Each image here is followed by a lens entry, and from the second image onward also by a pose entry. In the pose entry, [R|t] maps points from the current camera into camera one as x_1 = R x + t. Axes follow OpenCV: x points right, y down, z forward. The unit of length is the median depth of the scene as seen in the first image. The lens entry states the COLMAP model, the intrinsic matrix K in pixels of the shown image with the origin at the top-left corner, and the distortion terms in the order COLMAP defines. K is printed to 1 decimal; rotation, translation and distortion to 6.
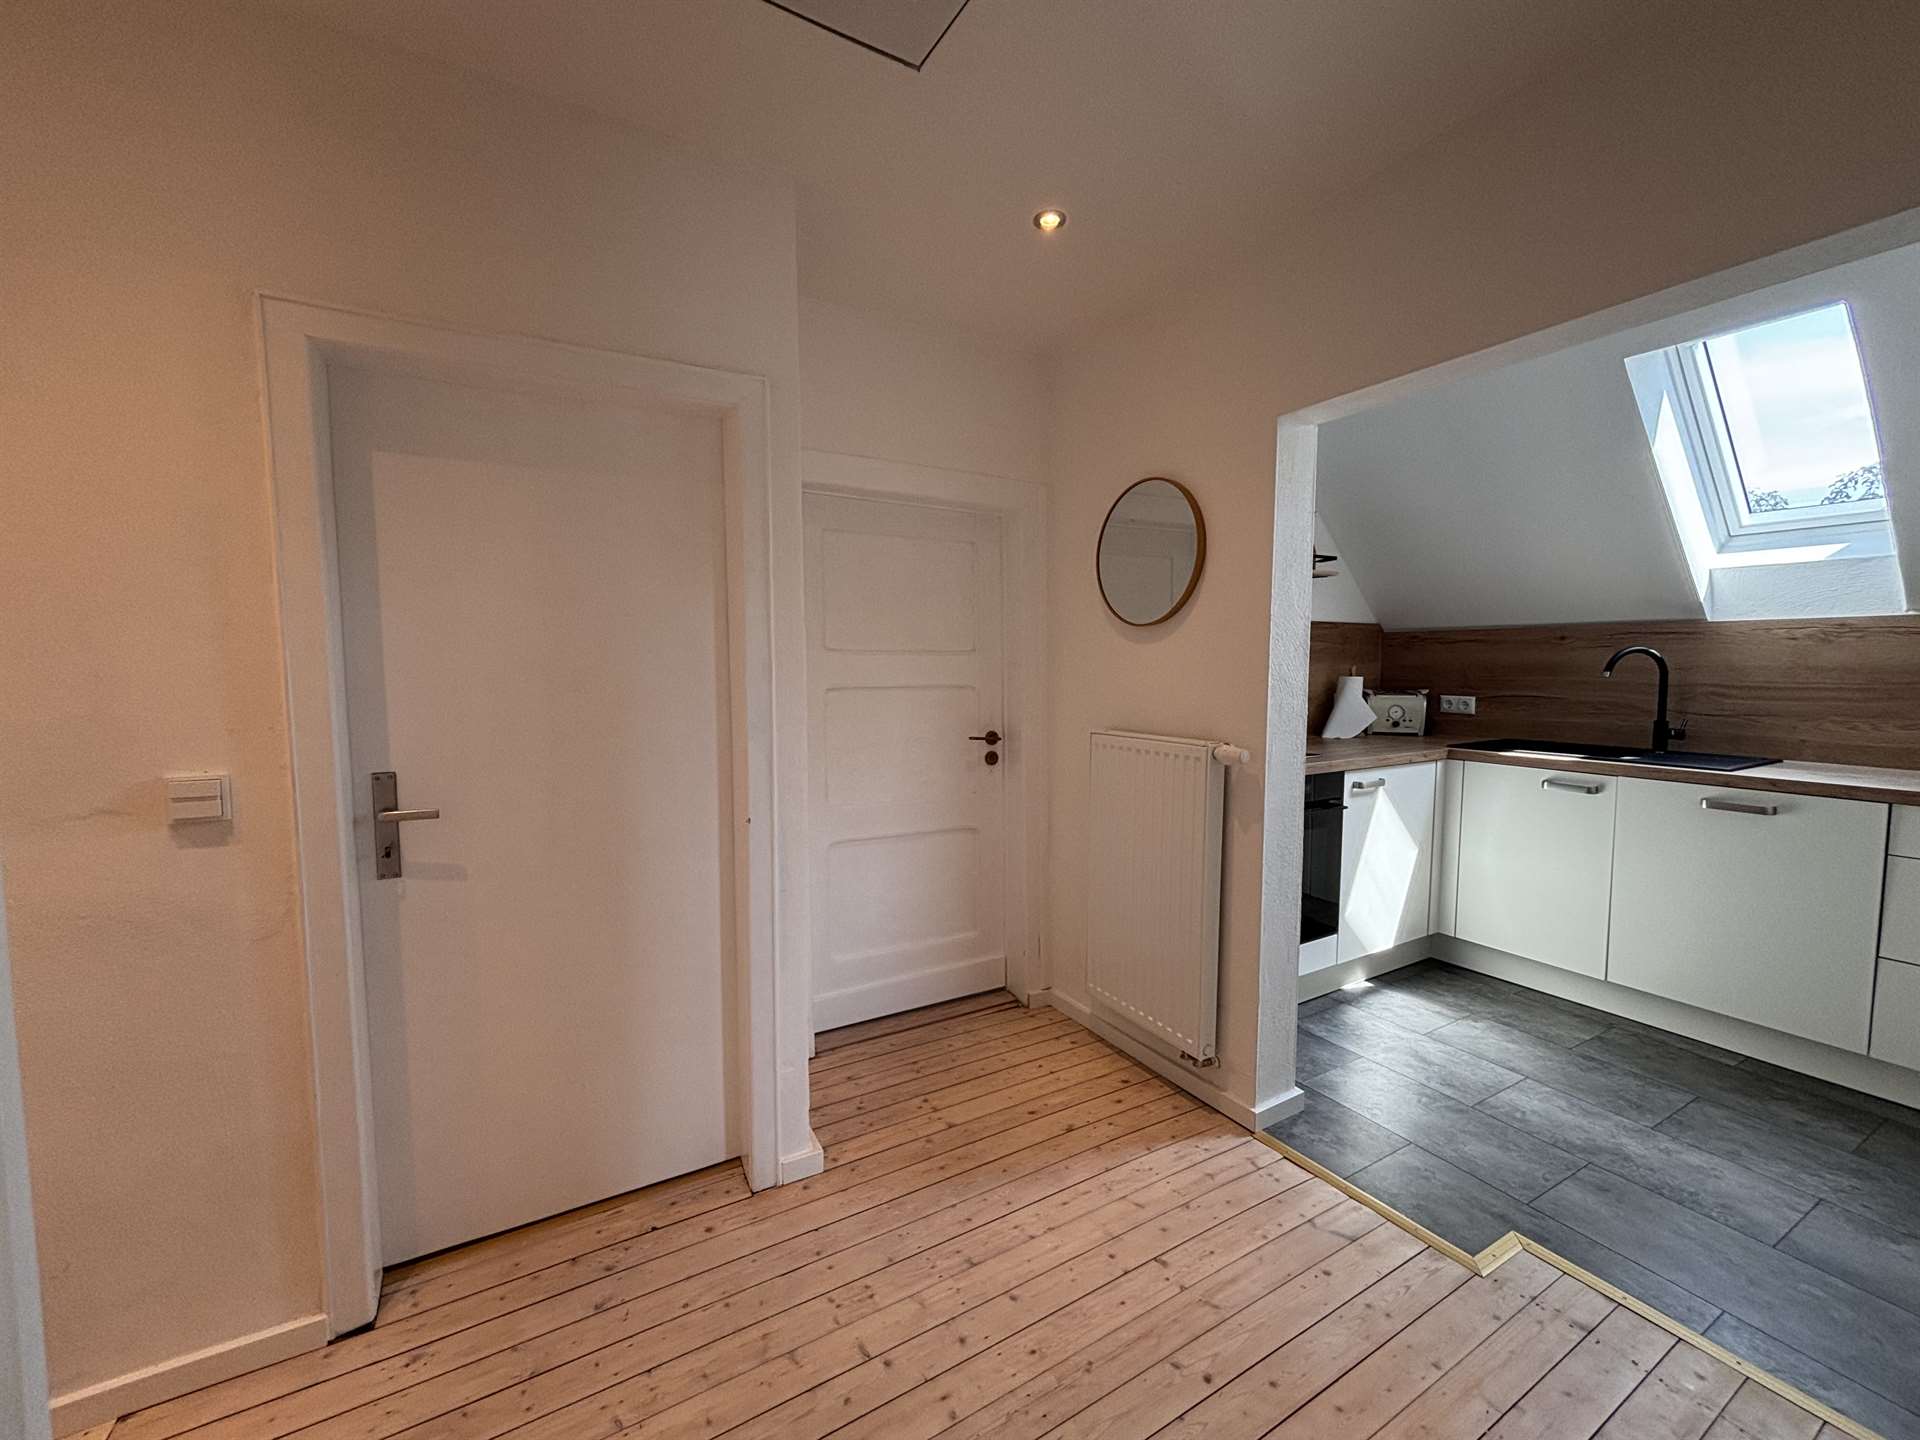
lens RADIAL K [[770.0, 0, 955.0], [0, 770.0, 717.5], [0, 0, 1]] dist [-0.001646, -0.000252]
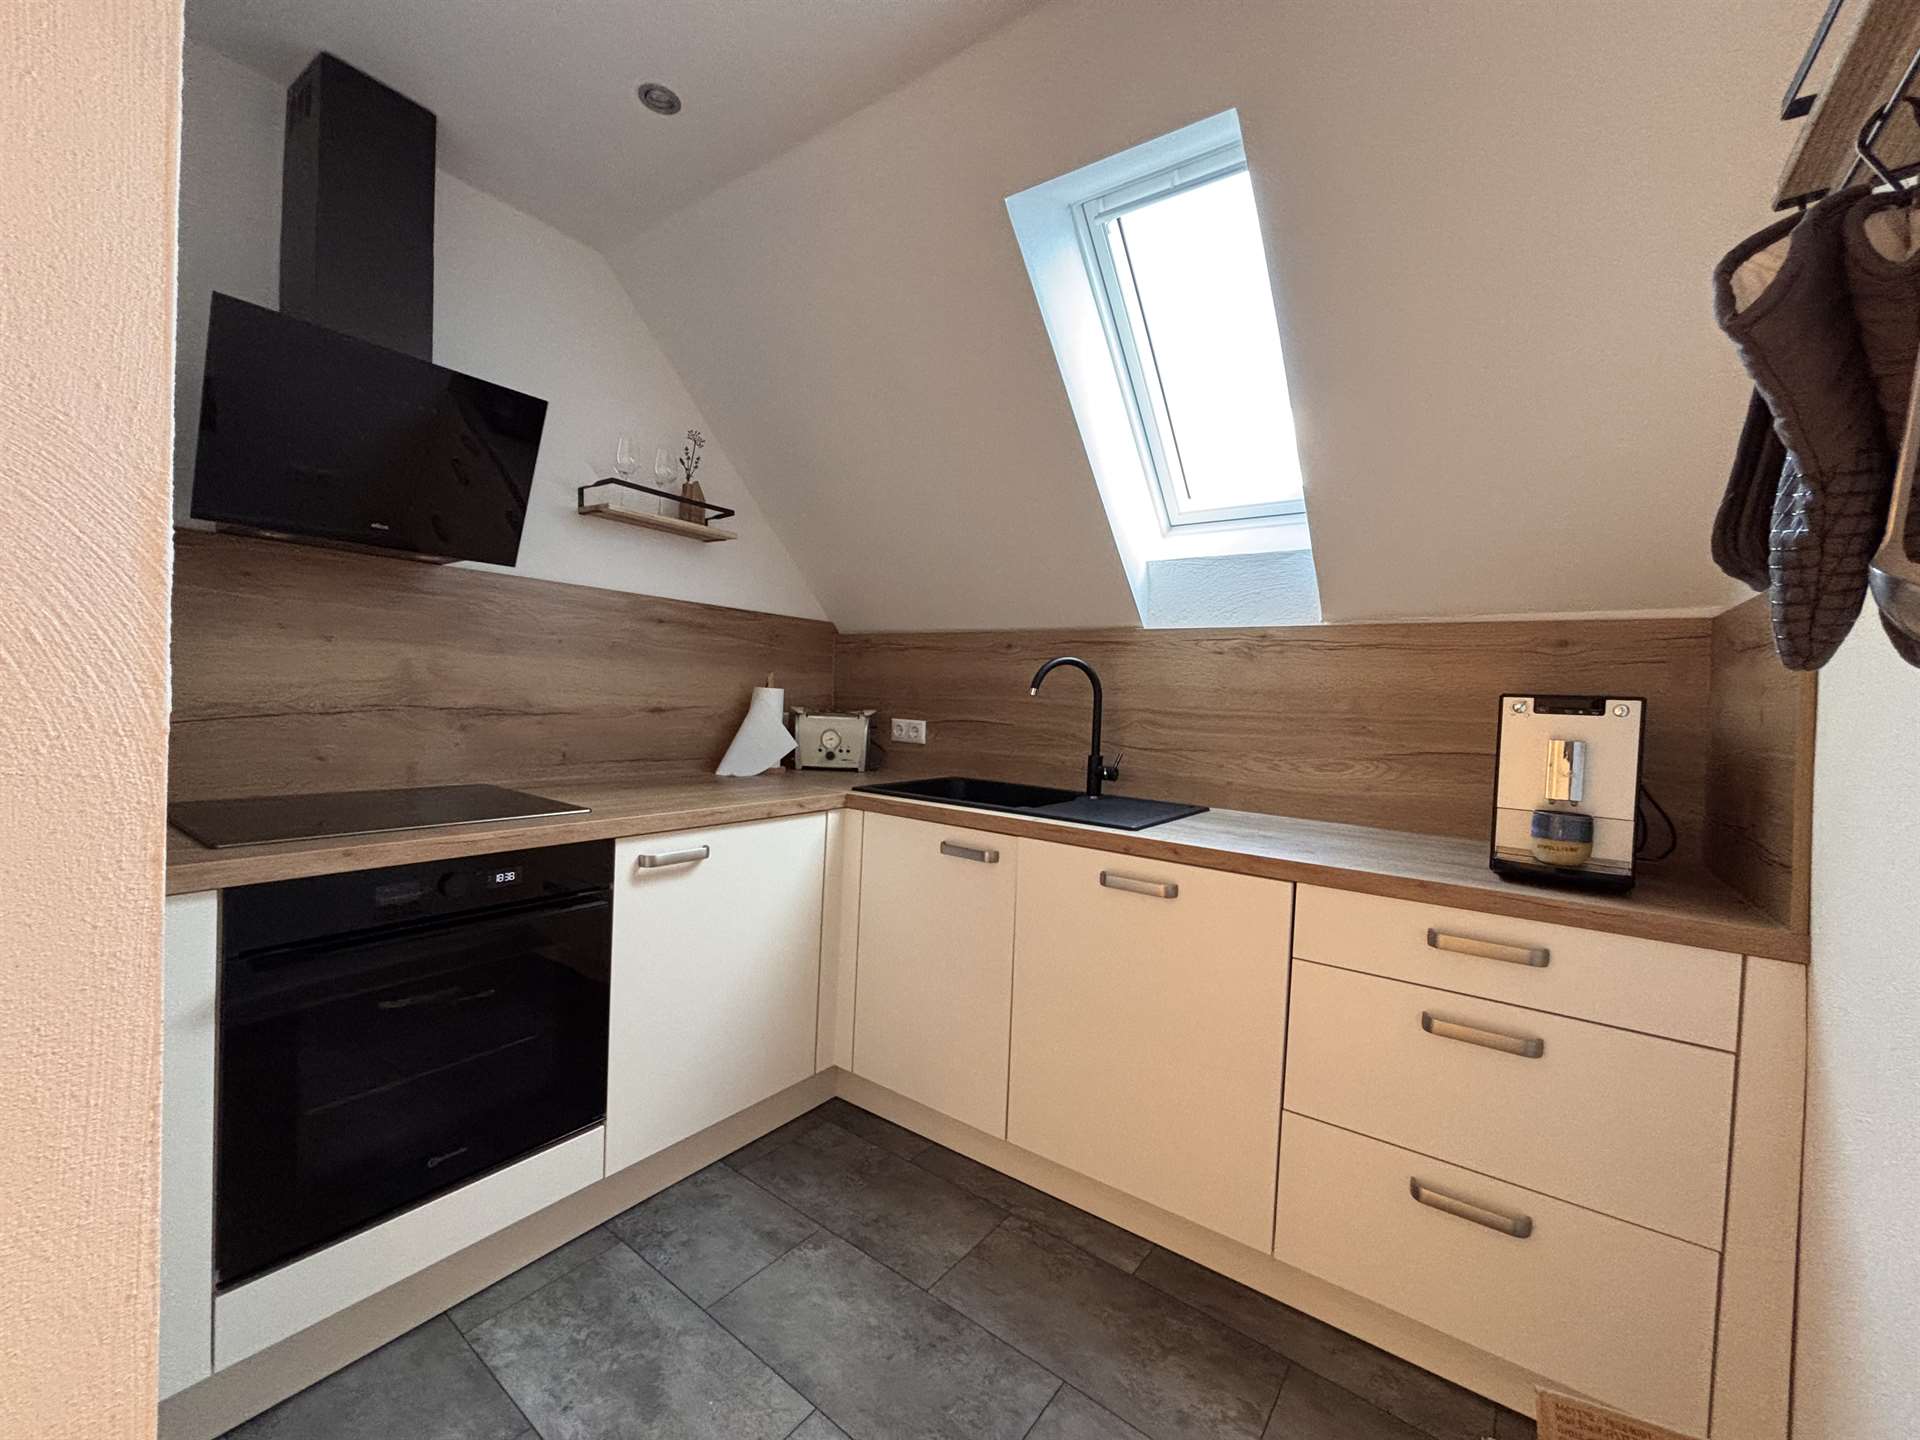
lens RADIAL K [[770.0, 0, 947.9], [0, 770.0, 715.0], [0, 0, 1]] dist [-0.001646, -0.000252]
pose [[0.917240, 0.029908, 0.397211, 0.477871], [-0.015309, 0.999087, -0.039873, -0.003242], [-0.398041, 0.030492, 0.916861, 0.355001]]
